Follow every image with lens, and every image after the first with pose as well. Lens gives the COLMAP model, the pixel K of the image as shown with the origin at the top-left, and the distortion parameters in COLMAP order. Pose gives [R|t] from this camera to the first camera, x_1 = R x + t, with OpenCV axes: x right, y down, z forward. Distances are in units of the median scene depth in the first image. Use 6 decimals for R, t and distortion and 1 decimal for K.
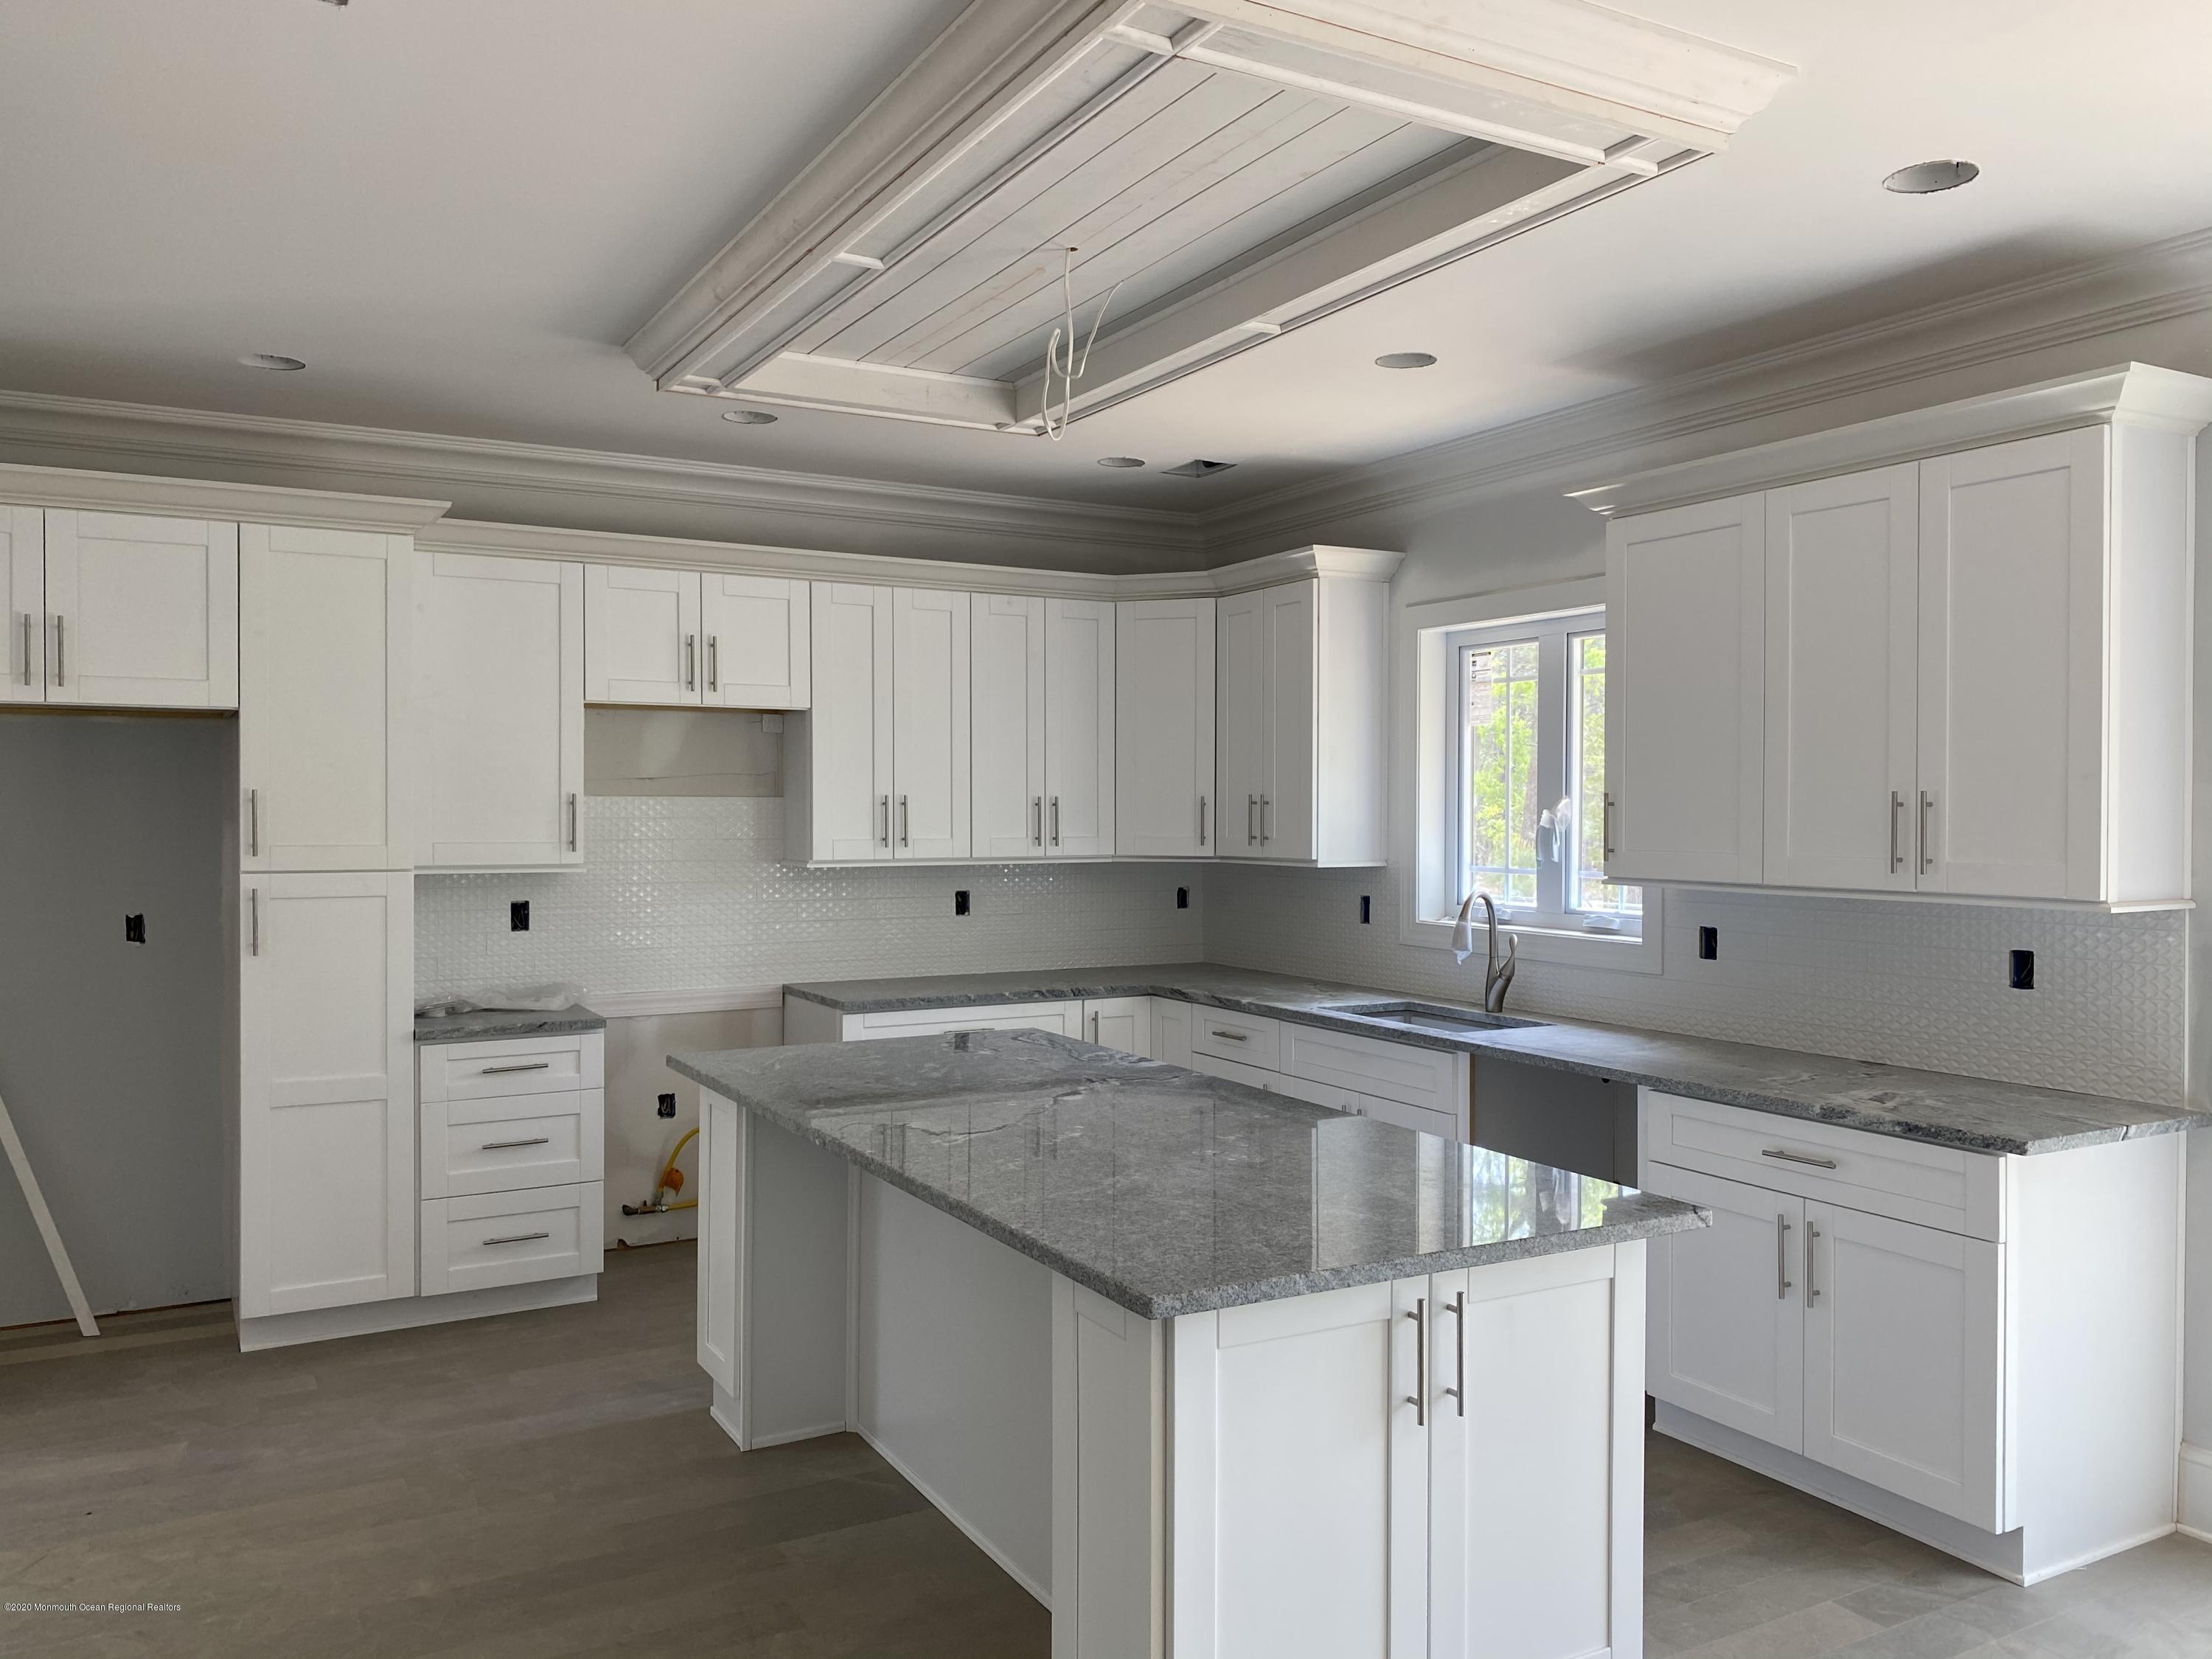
lens RADIAL K [[1664.0, 0, 1106.0], [0, 1664.0, 829.5], [0, 0, 1]] dist [0.033582, -0.006618]
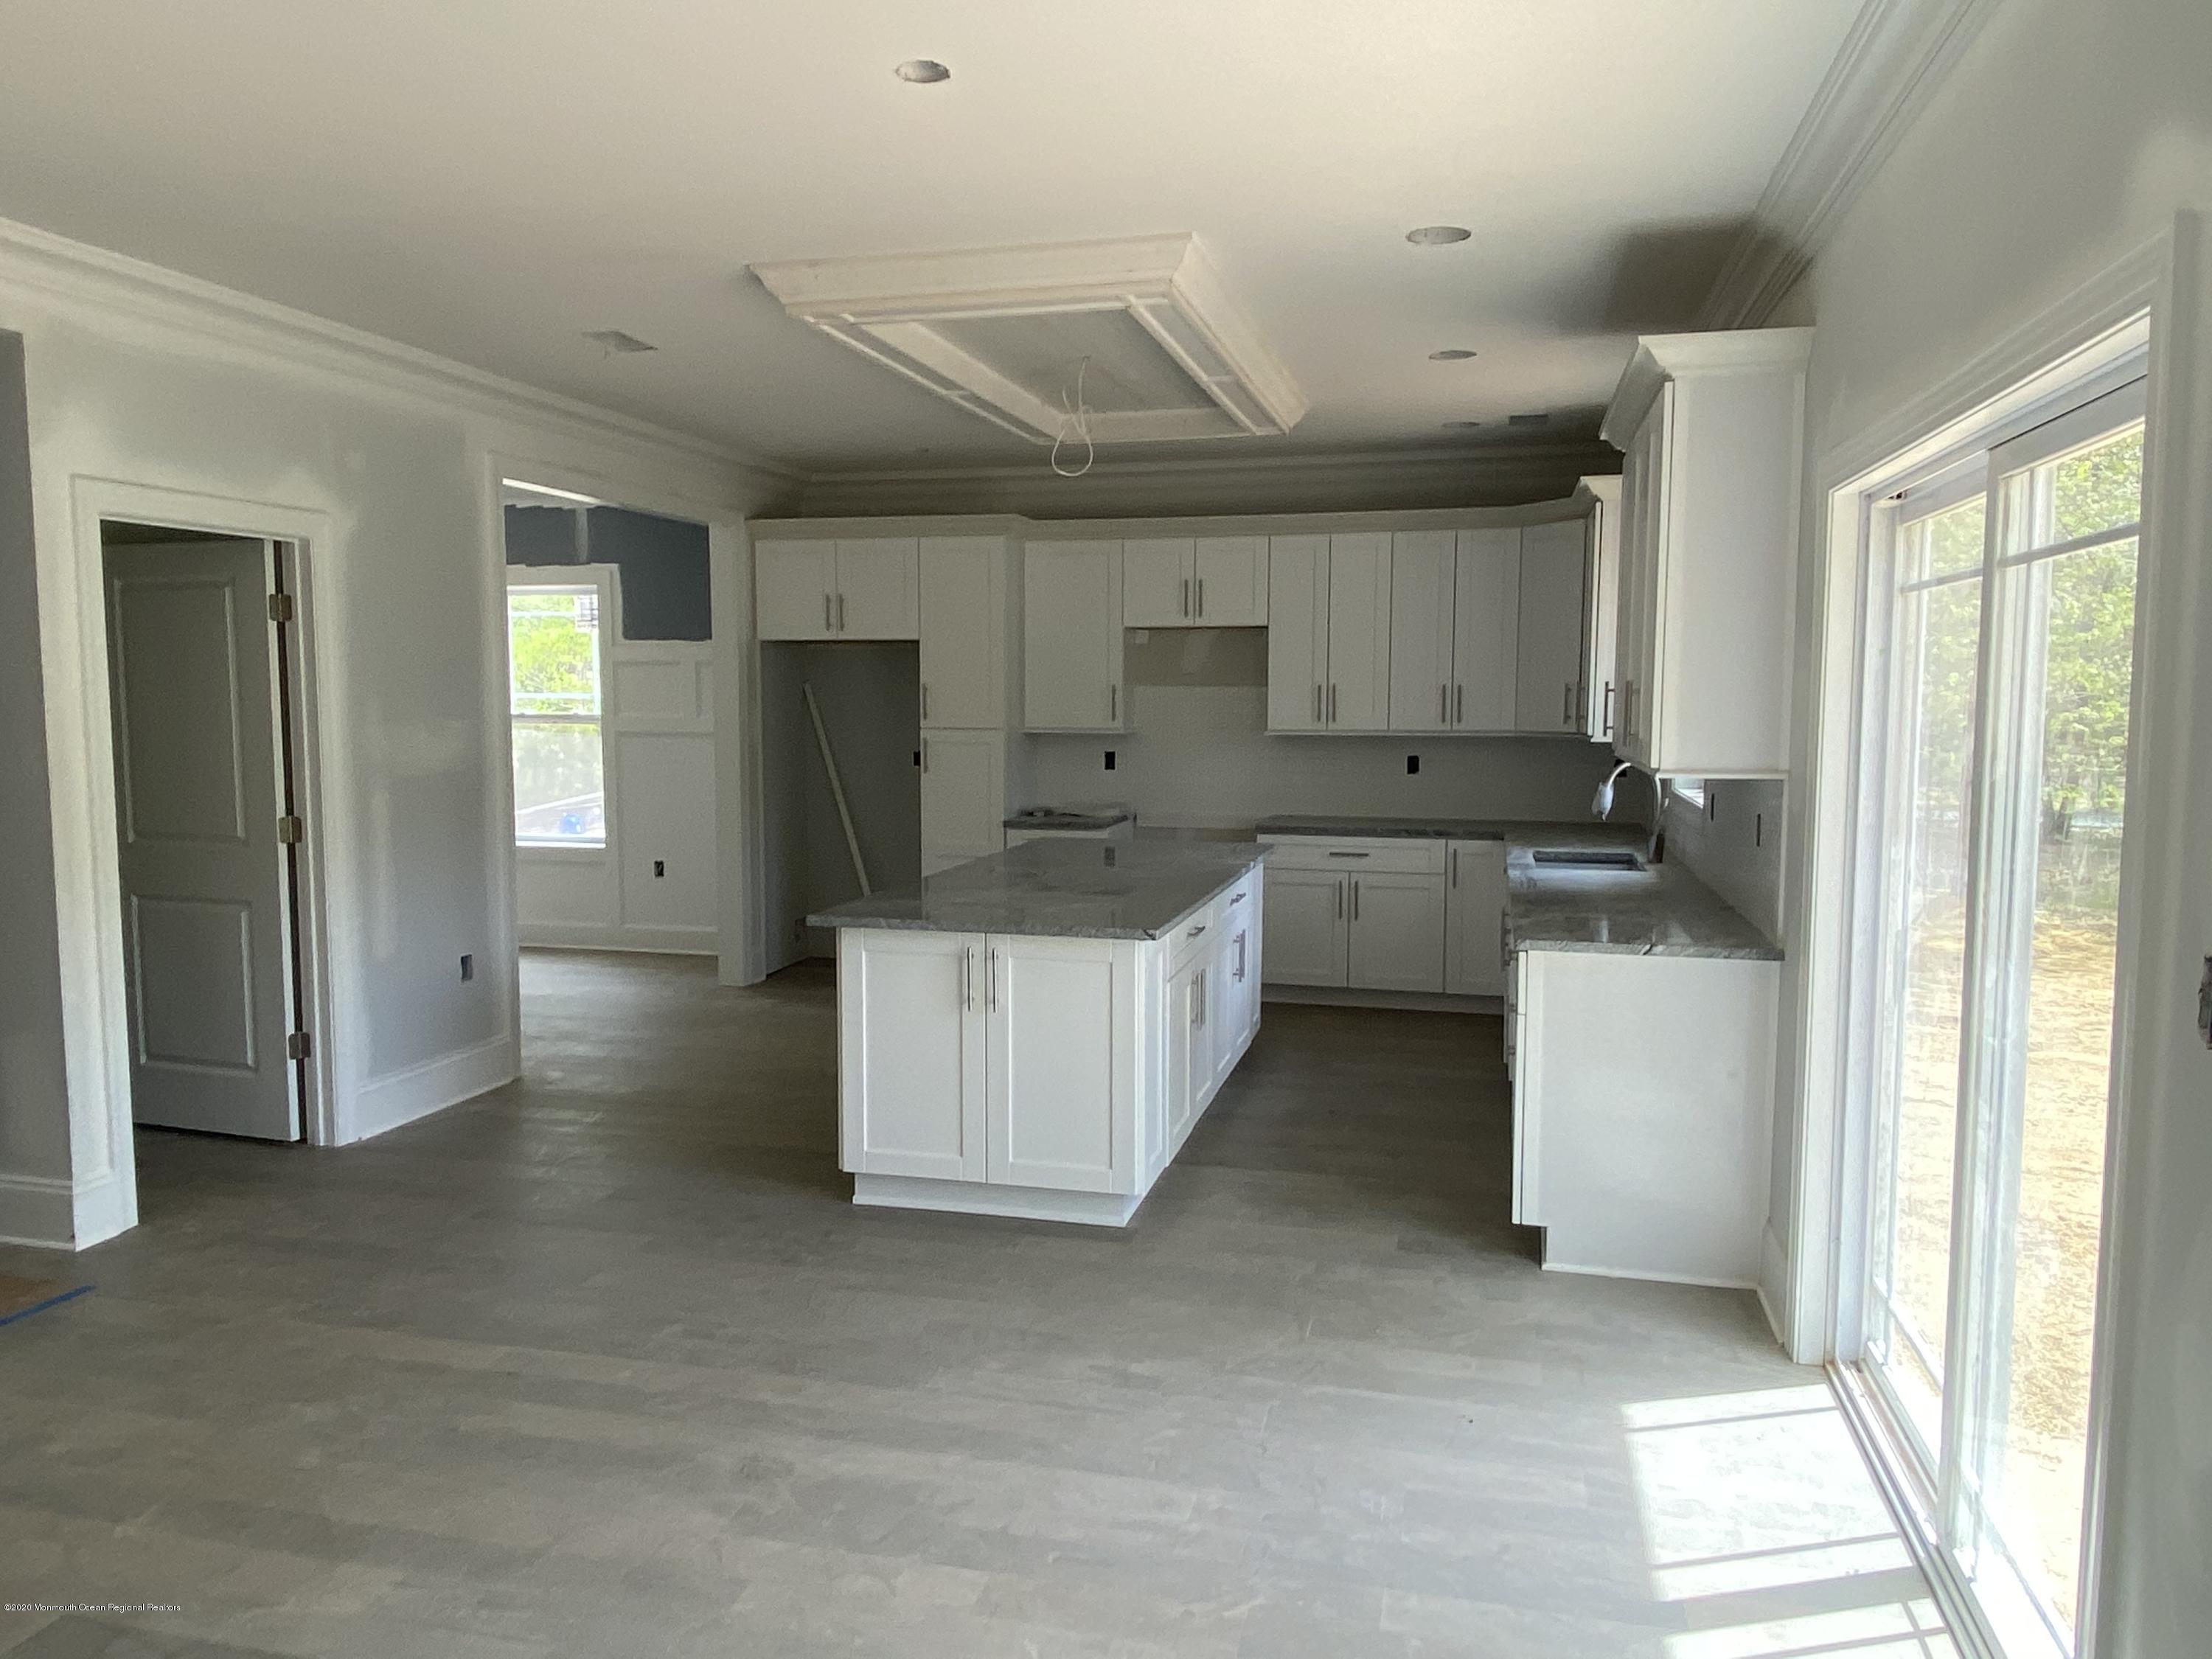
lens RADIAL K [[1548.2, 0, 1106.0], [0, 1548.2, 829.5], [0, 0, 1]] dist [0.076020, -0.001365]
pose [[0.716740, 0.061330, -0.694639, 0.695250], [-0.009512, 0.996892, 0.078201, 0.000921], [0.697276, -0.049443, 0.715095, -0.076142]]
